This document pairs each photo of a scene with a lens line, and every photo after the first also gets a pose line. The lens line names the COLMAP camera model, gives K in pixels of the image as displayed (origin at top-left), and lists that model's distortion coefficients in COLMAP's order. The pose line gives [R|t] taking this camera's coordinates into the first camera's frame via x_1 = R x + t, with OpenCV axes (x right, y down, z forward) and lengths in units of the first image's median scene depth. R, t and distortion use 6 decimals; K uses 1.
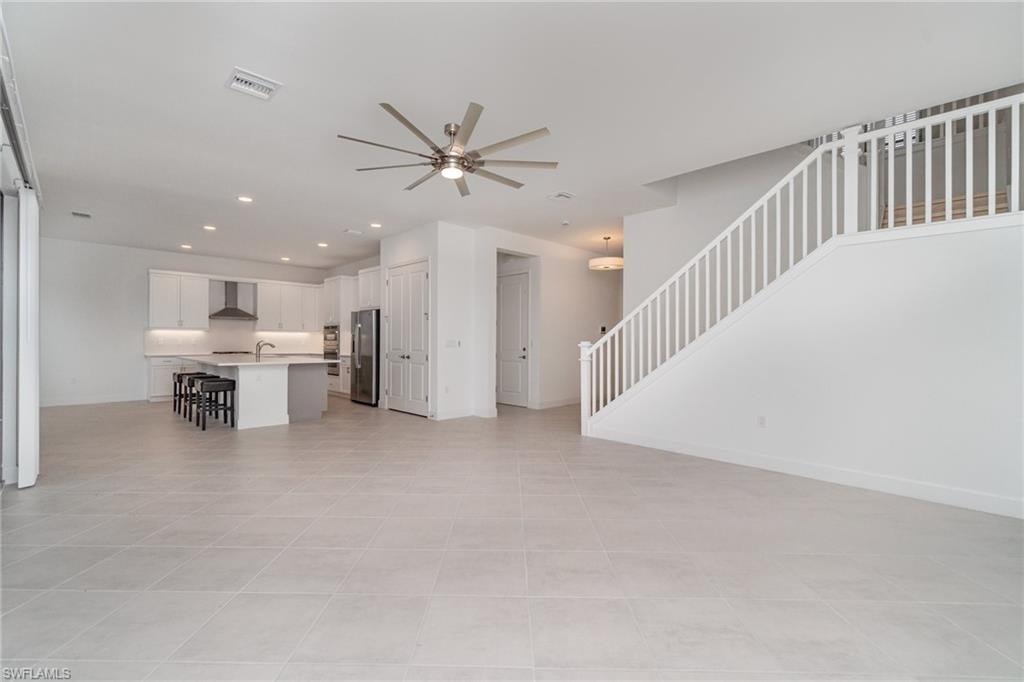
lens RADIAL K [[446.9, 0, 512.0], [0, 446.9, 341.0], [0, 0, 1]] dist [0.010555, 0.000267]
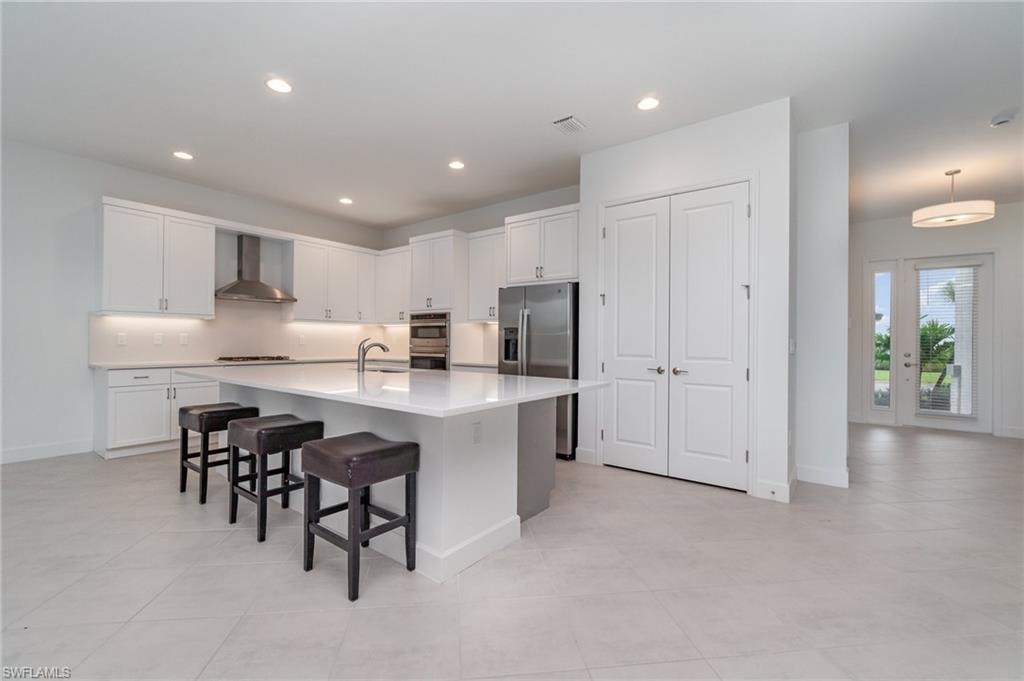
lens RADIAL K [[446.9, 0, 512.0], [0, 446.9, 340.5], [0, 0, 1]] dist [0.010555, 0.000267]
pose [[0.989844, 0.004148, 0.142099, -0.413426], [-0.004929, 0.999975, 0.005146, -0.001790], [-0.142074, -0.005794, 0.989839, 0.423609]]
